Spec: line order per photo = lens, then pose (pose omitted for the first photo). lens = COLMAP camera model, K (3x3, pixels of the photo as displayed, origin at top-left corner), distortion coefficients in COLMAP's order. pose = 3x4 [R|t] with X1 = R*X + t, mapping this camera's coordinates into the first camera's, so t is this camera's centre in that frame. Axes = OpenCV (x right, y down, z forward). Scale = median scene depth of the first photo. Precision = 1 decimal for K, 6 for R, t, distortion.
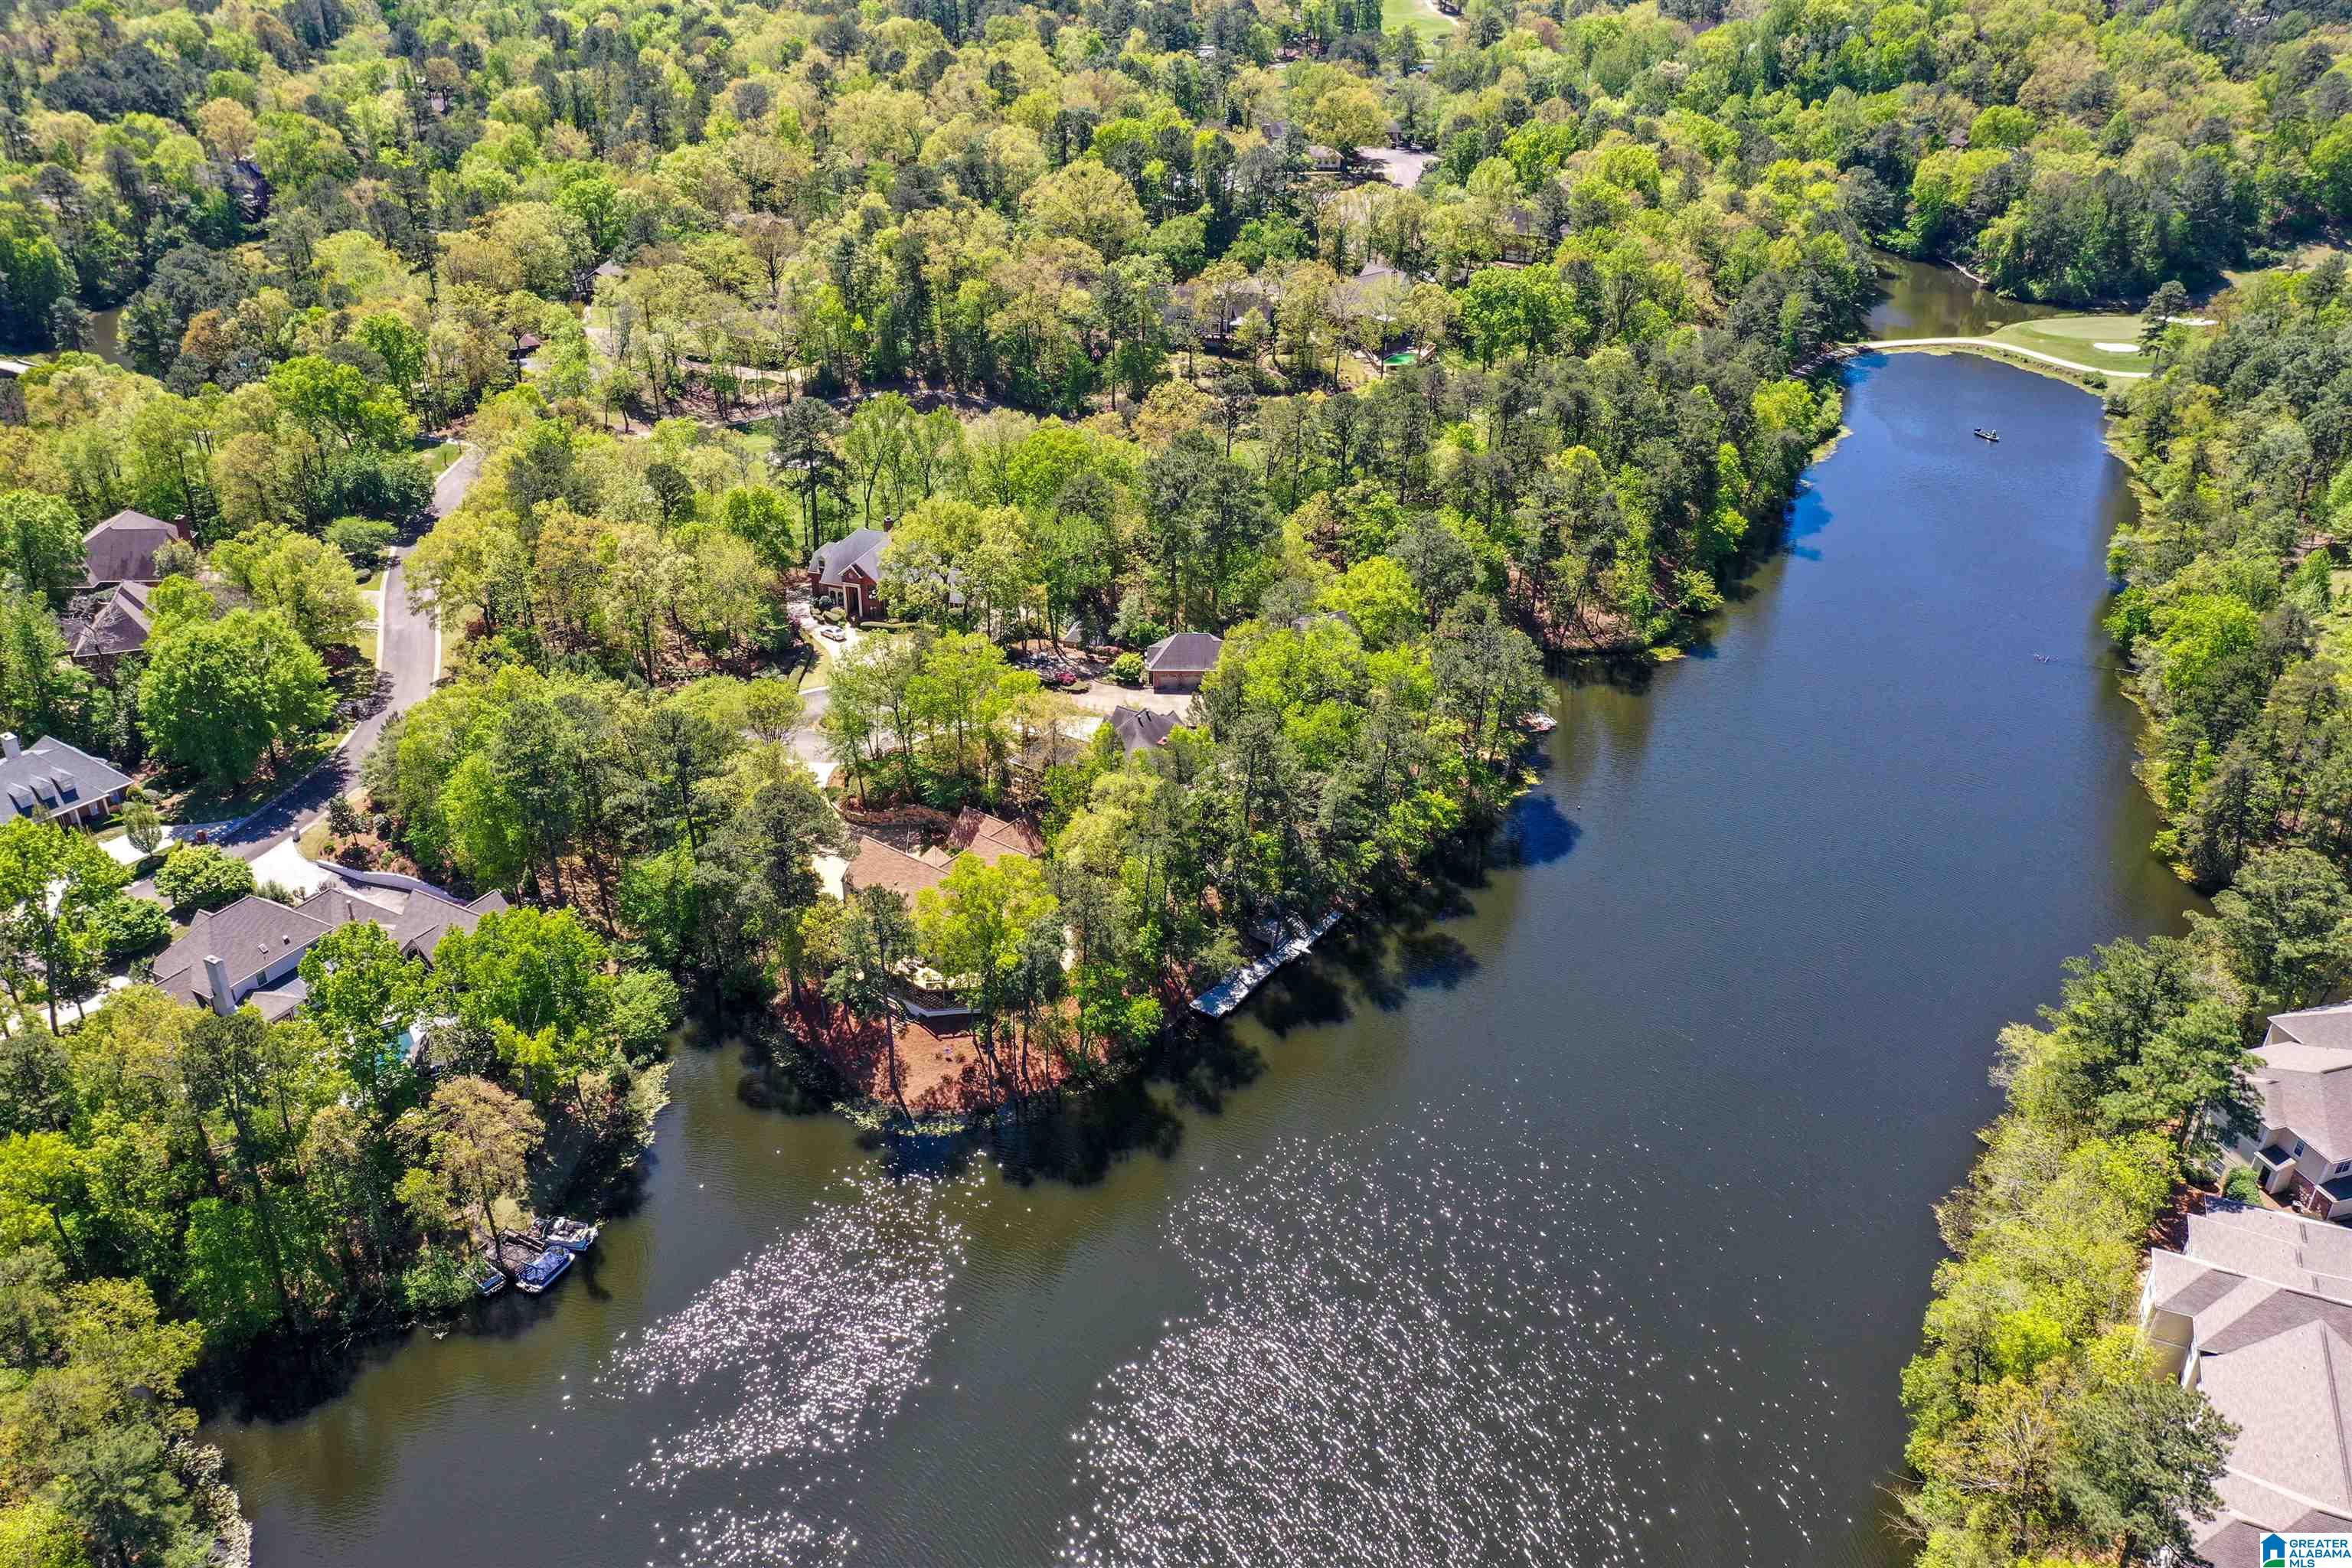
lens RADIAL K [[1894.6, 0, 1171.7], [0, 1894.6, 785.8], [0, 0, 1]] dist [-0.000856, -0.000226]
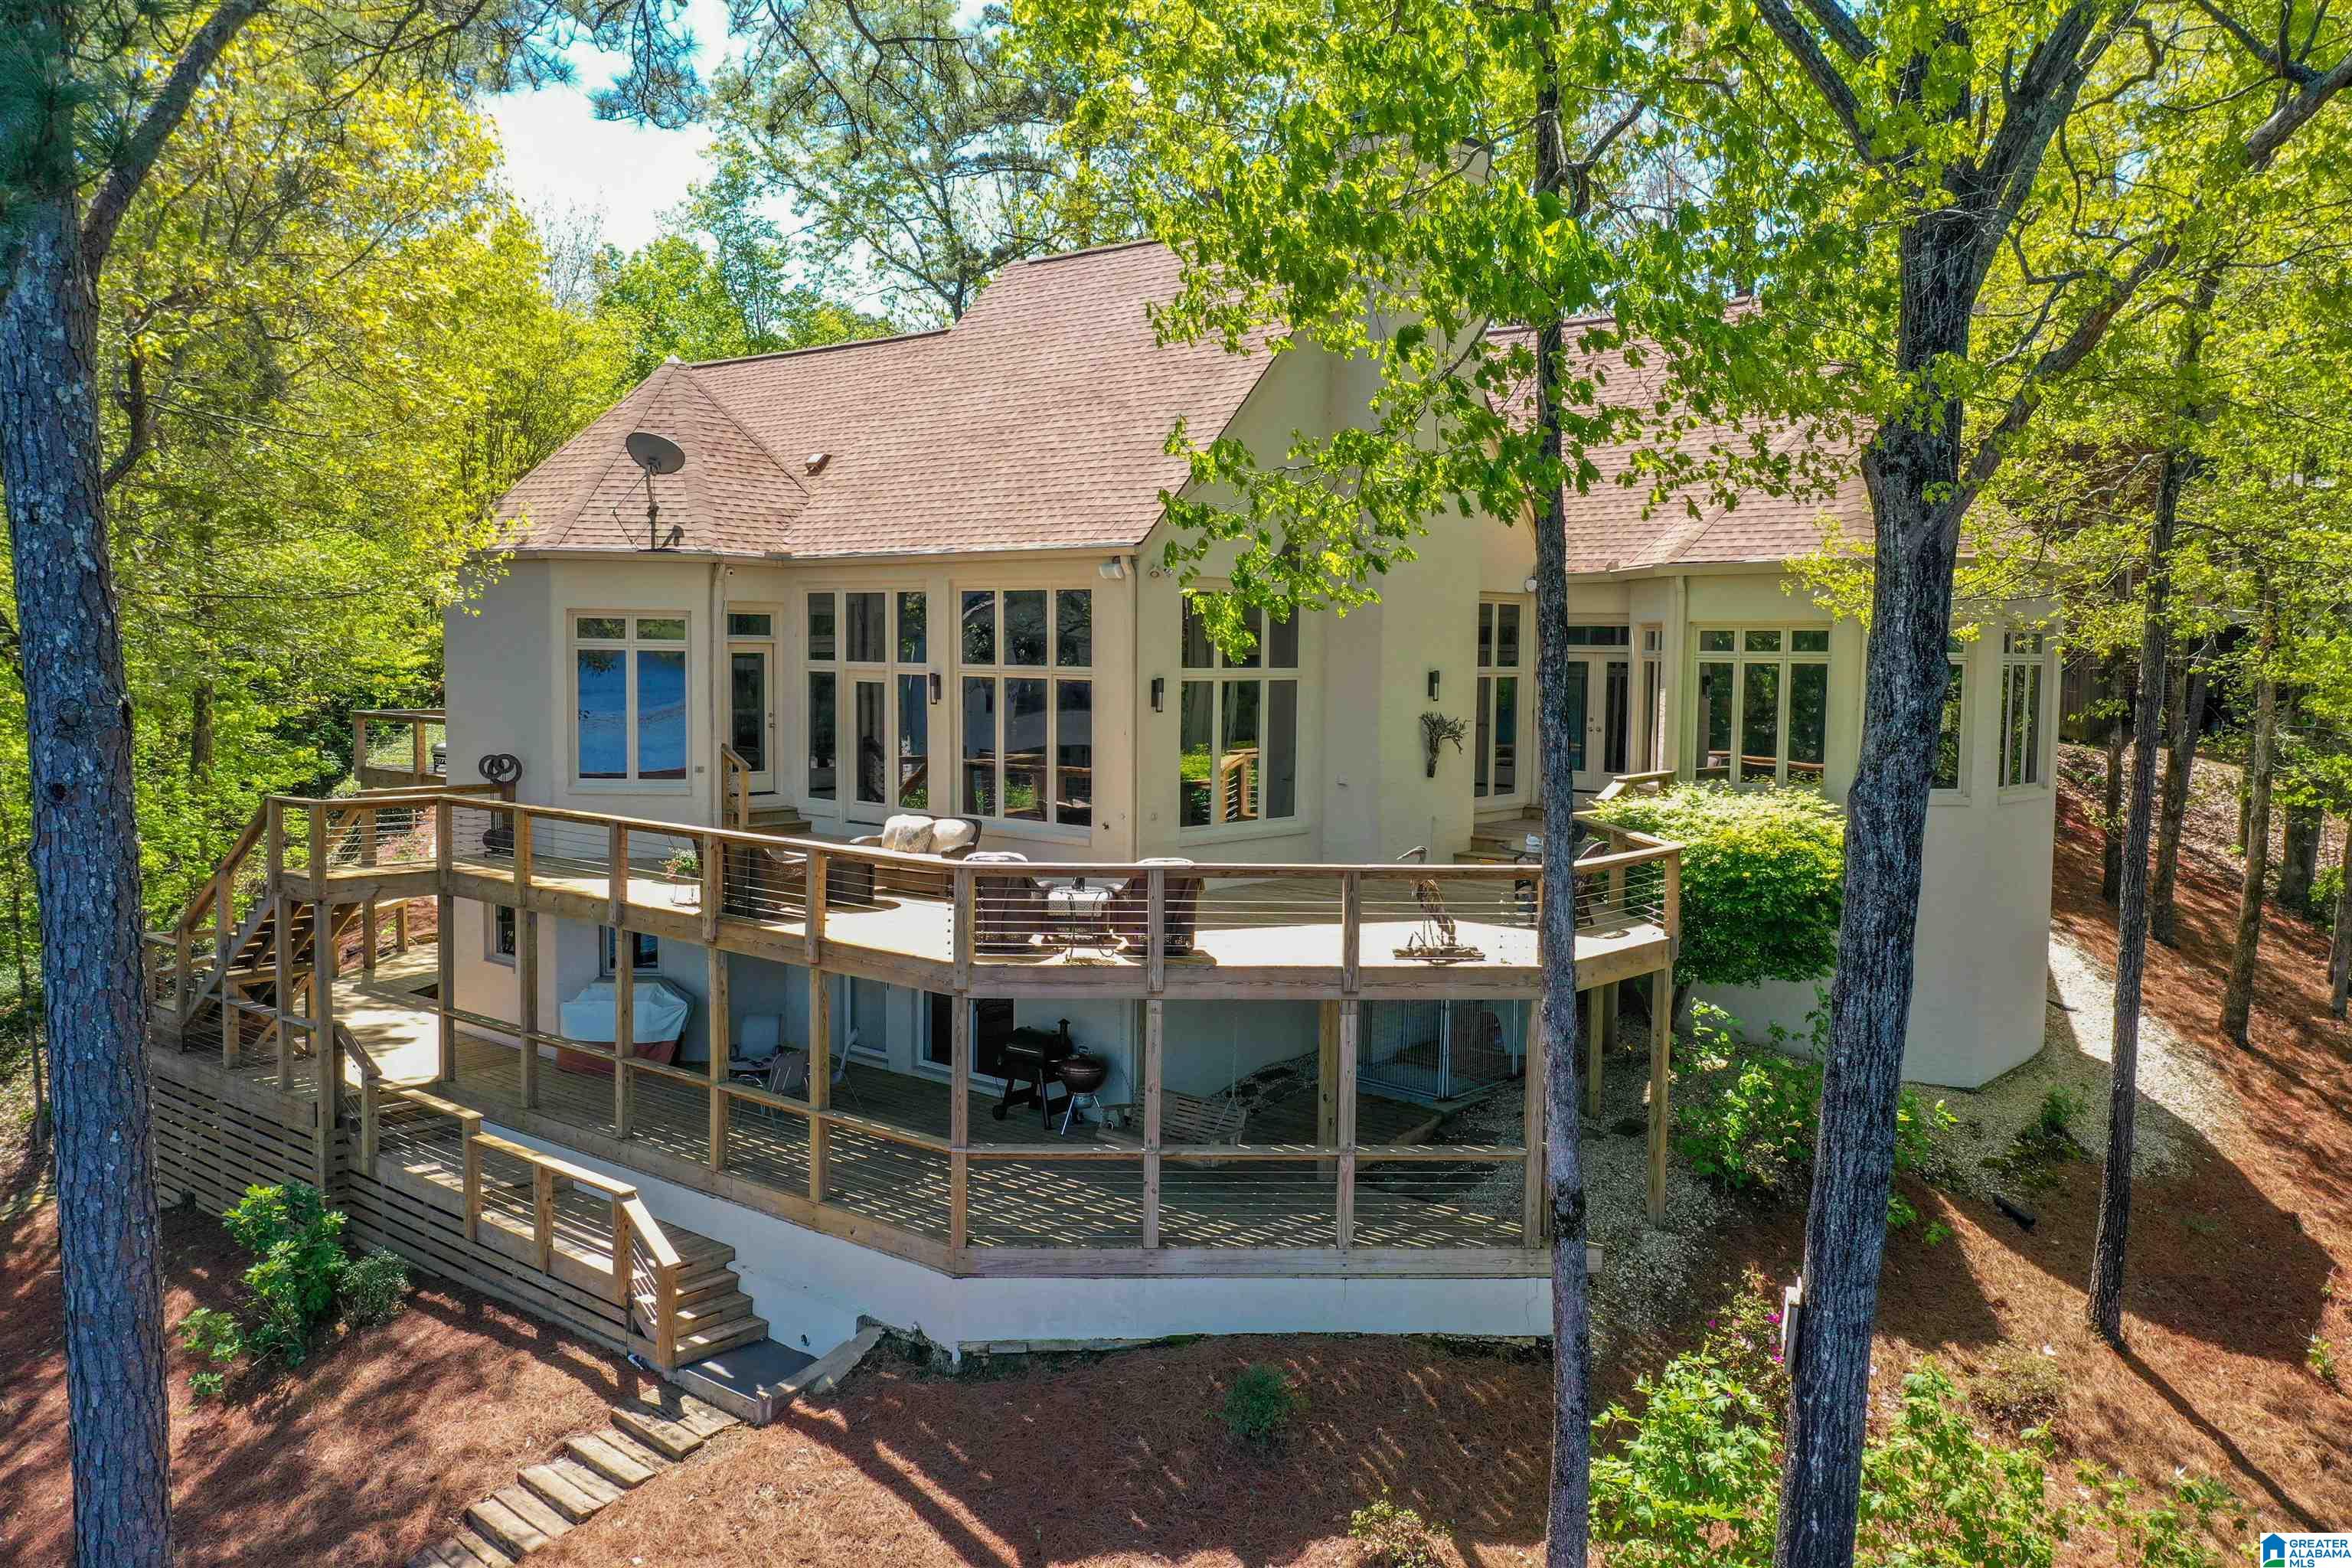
lens RADIAL K [[1894.6, 0, 1175.3], [0, 1894.6, 784.4], [0, 0, 1]] dist [-0.000856, -0.000226]
pose [[0.997539, 0.013940, -0.068719, -0.115101], [-0.041336, 0.908547, -0.415733, 0.136069], [0.056639, 0.417550, 0.906887, 0.929098]]
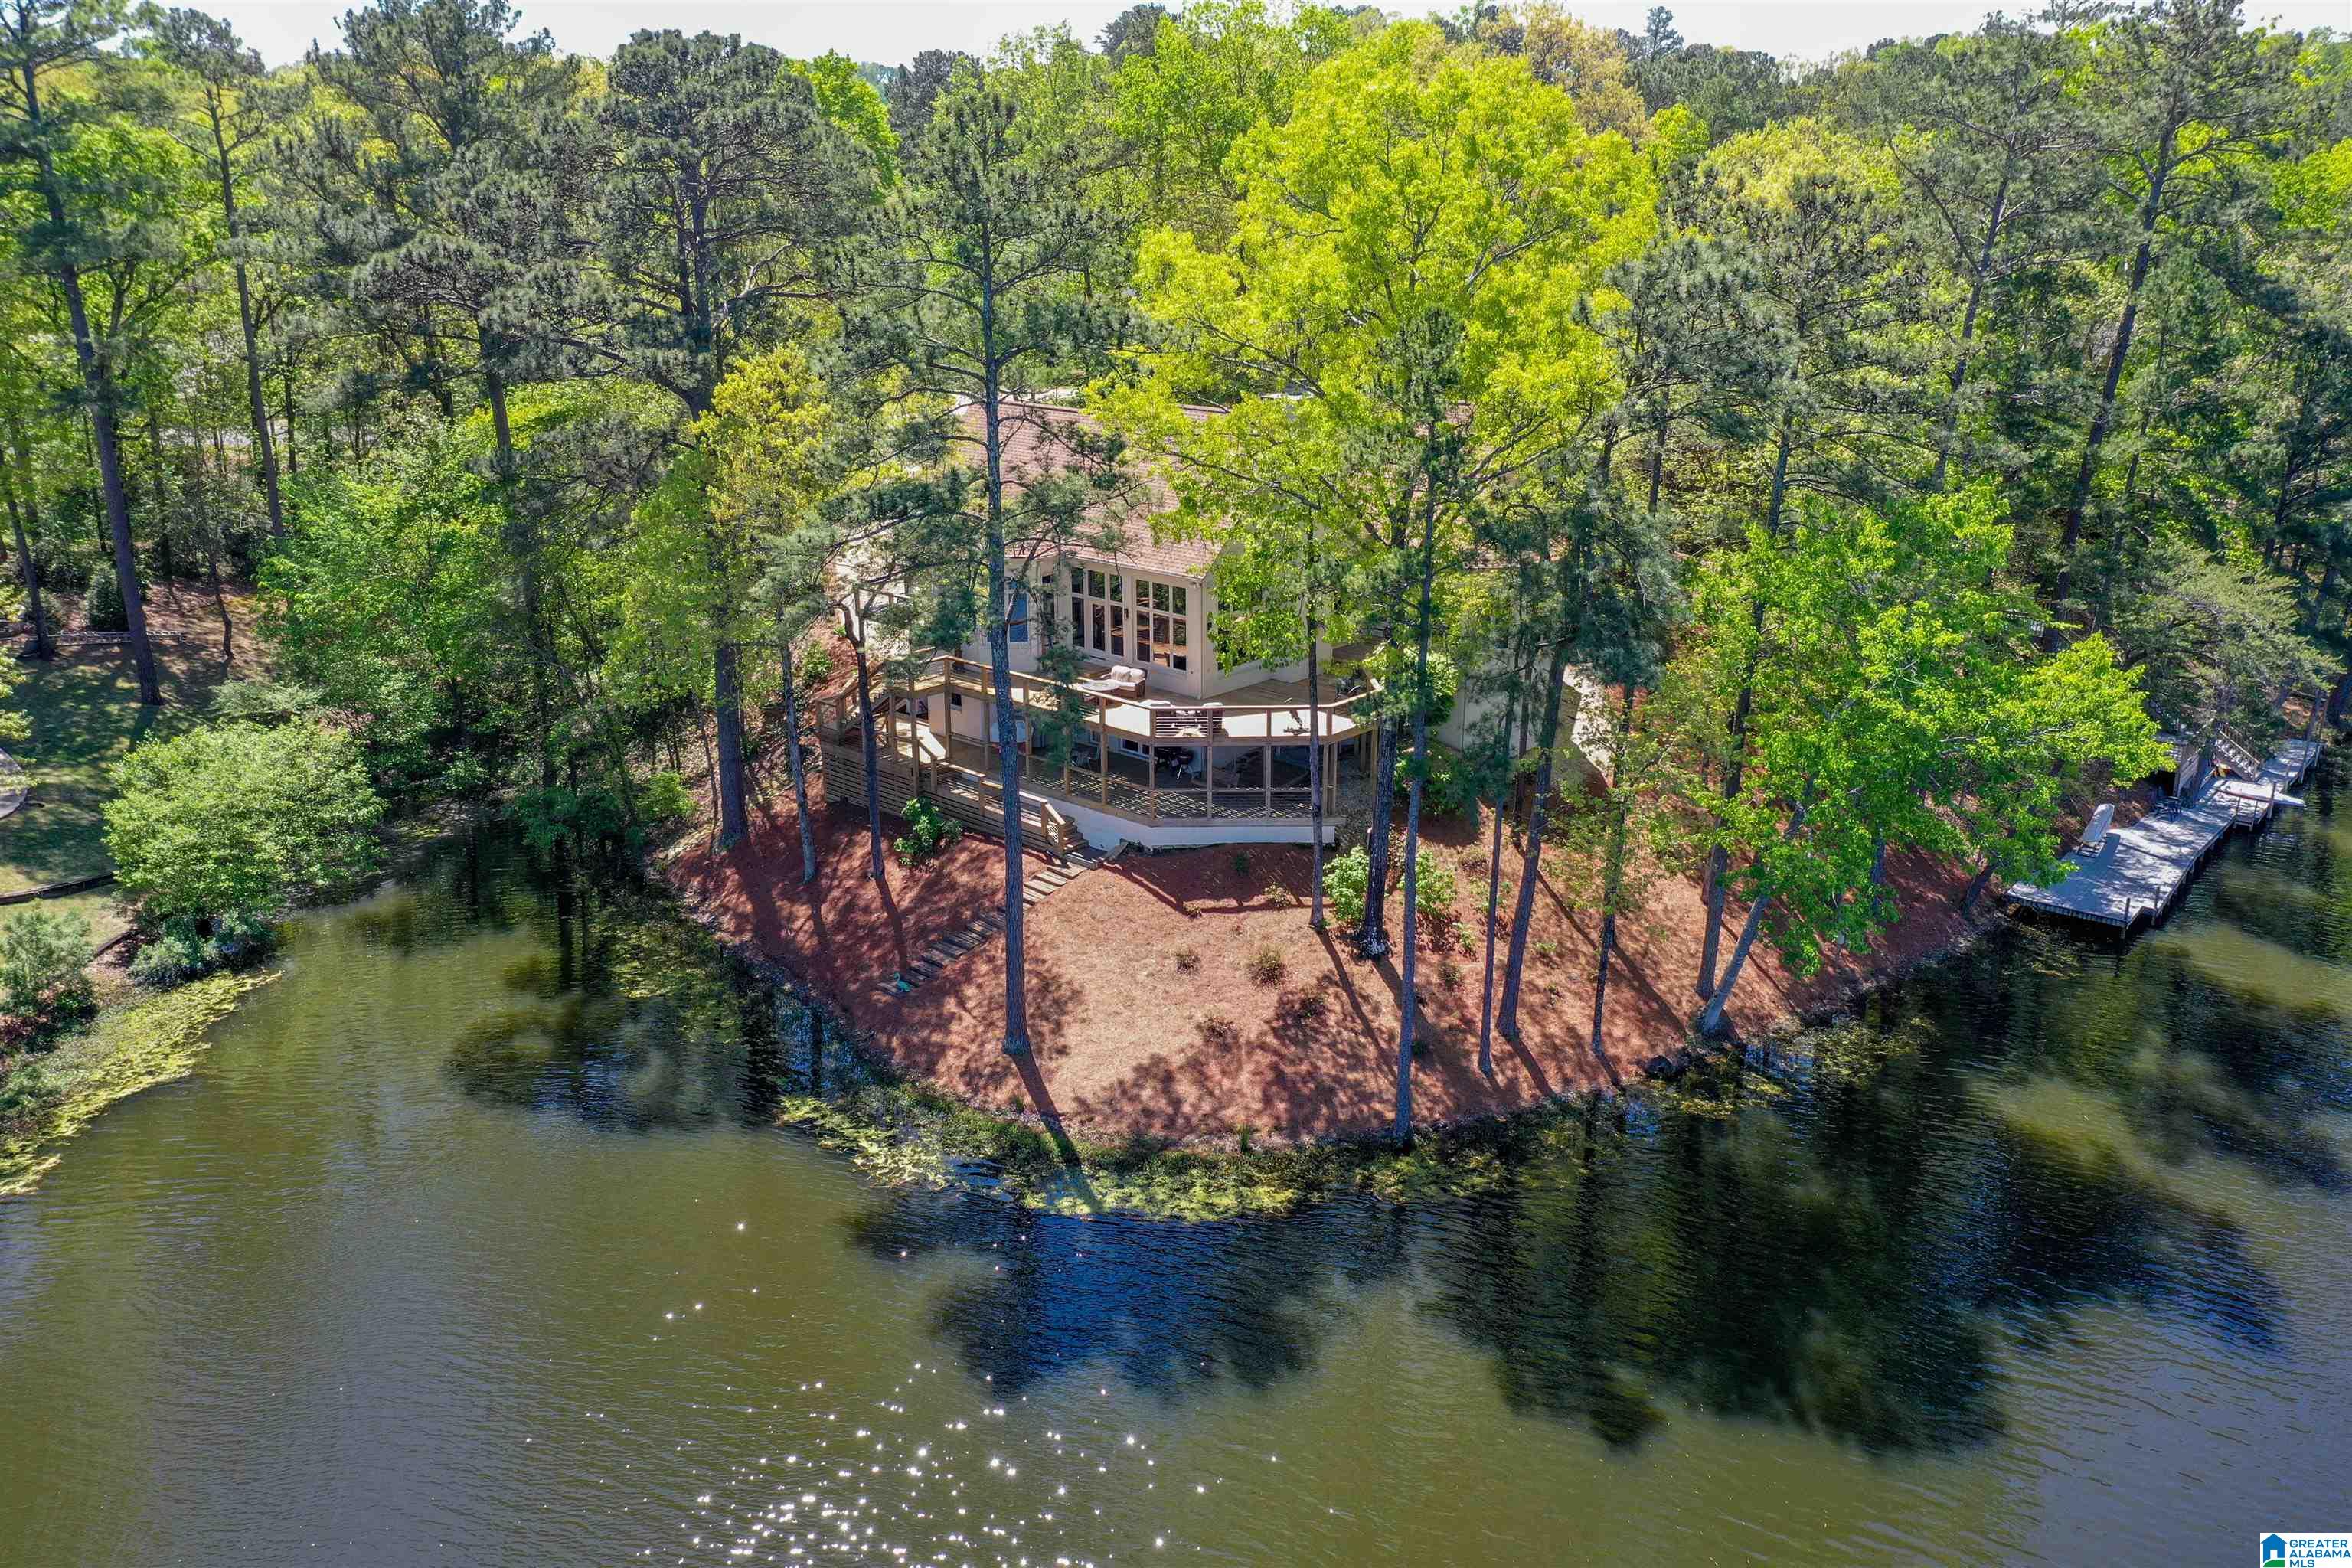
lens RADIAL K [[1894.6, 0, 1184.0], [0, 1894.6, 774.3], [0, 0, 1]] dist [-0.000856, -0.000226]
pose [[0.996010, 0.020889, -0.086762, -0.100598], [-0.037547, 0.980069, -0.195076, 0.169856], [0.080958, 0.197555, 0.976943, 0.729789]]
